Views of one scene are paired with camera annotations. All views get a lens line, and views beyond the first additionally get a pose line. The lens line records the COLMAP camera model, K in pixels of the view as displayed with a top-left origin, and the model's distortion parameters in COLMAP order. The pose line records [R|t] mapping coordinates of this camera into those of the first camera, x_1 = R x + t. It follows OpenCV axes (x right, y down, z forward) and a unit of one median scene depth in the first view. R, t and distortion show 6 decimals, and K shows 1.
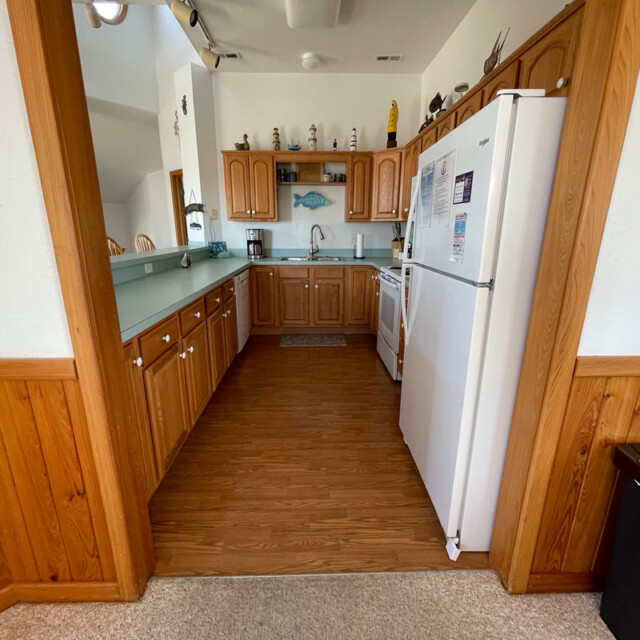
lens RADIAL K [[343.1, 0, 320.0], [0, 343.1, 320.0], [0, 0, 1]] dist [-0.000606, 0.002596]
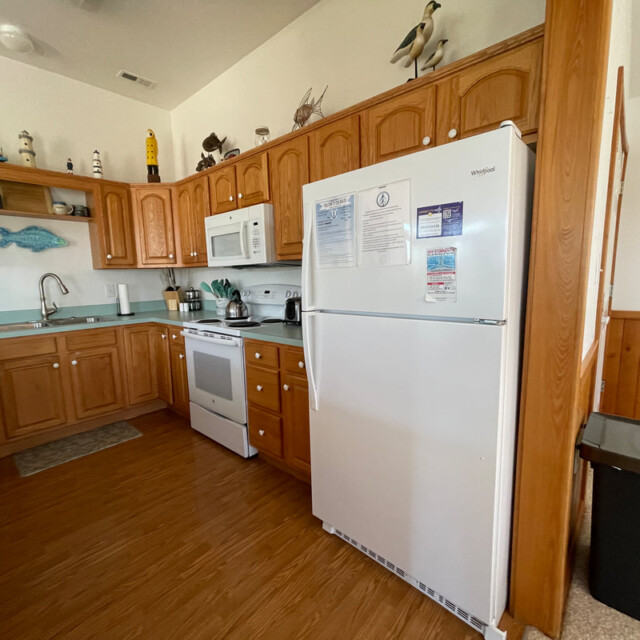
lens RADIAL K [[343.1, 0, 320.0], [0, 343.1, 320.0], [0, 0, 1]] dist [-0.000606, 0.002596]
pose [[0.697836, -0.117001, 0.706637, -0.137426], [0.212304, 0.976021, -0.048056, -0.045106], [-0.684070, 0.183556, 0.705943, 0.184293]]
